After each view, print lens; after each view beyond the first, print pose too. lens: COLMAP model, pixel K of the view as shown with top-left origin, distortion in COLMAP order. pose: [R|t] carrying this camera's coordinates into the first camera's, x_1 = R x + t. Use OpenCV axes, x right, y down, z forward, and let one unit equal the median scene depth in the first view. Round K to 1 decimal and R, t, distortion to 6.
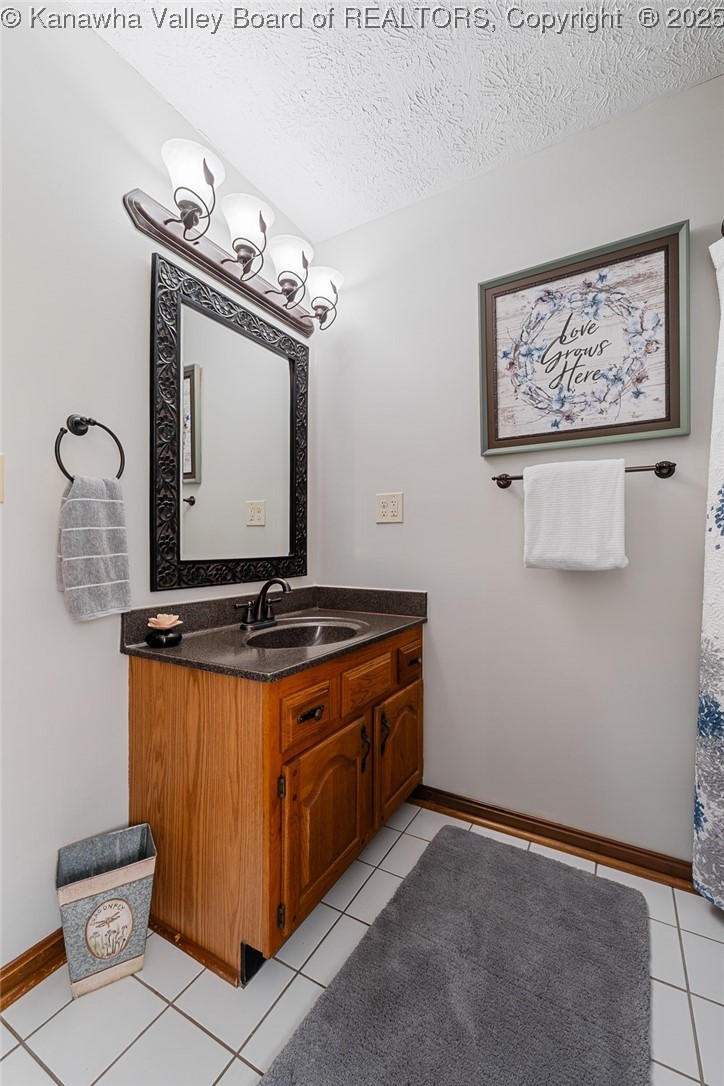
lens RADIAL K [[470.1, 0, 360.7], [0, 470.1, 543.4], [0, 0, 1]] dist [0.000535, -0.000113]
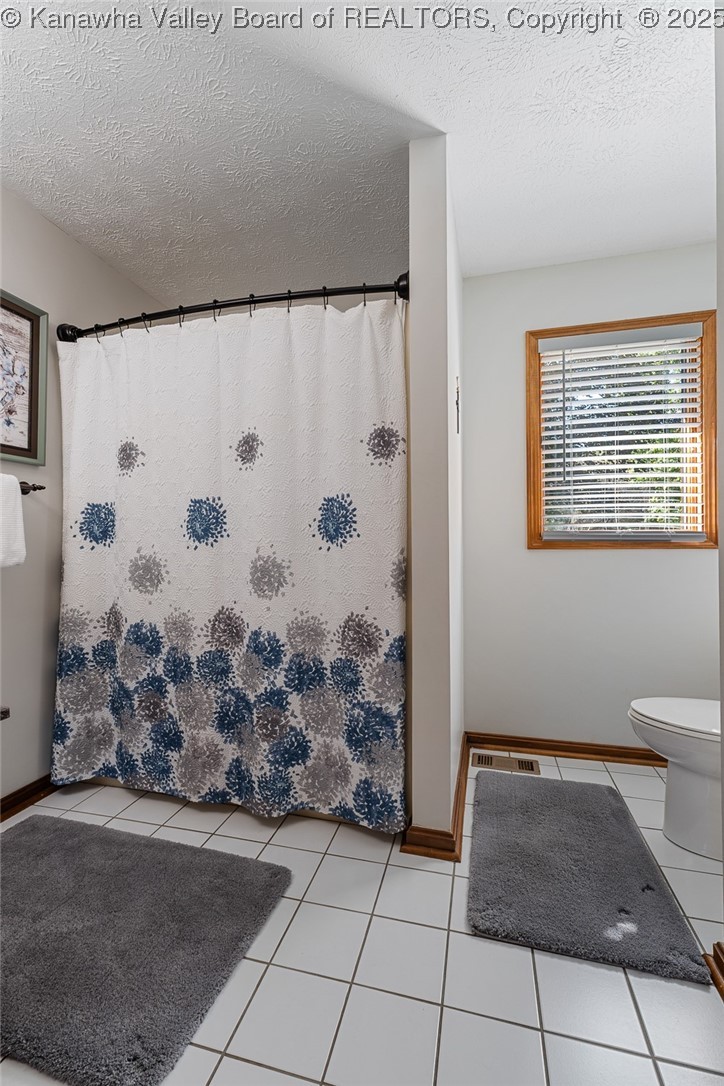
lens RADIAL K [[470.1, 0, 362.5], [0, 470.1, 541.7], [0, 0, 1]] dist [0.000535, -0.000113]
pose [[-0.260258, 0.012416, 0.965459, -0.843278], [0.007842, 0.999912, -0.010745, 0.011069], [-0.965507, 0.004775, -0.260333, 0.444900]]
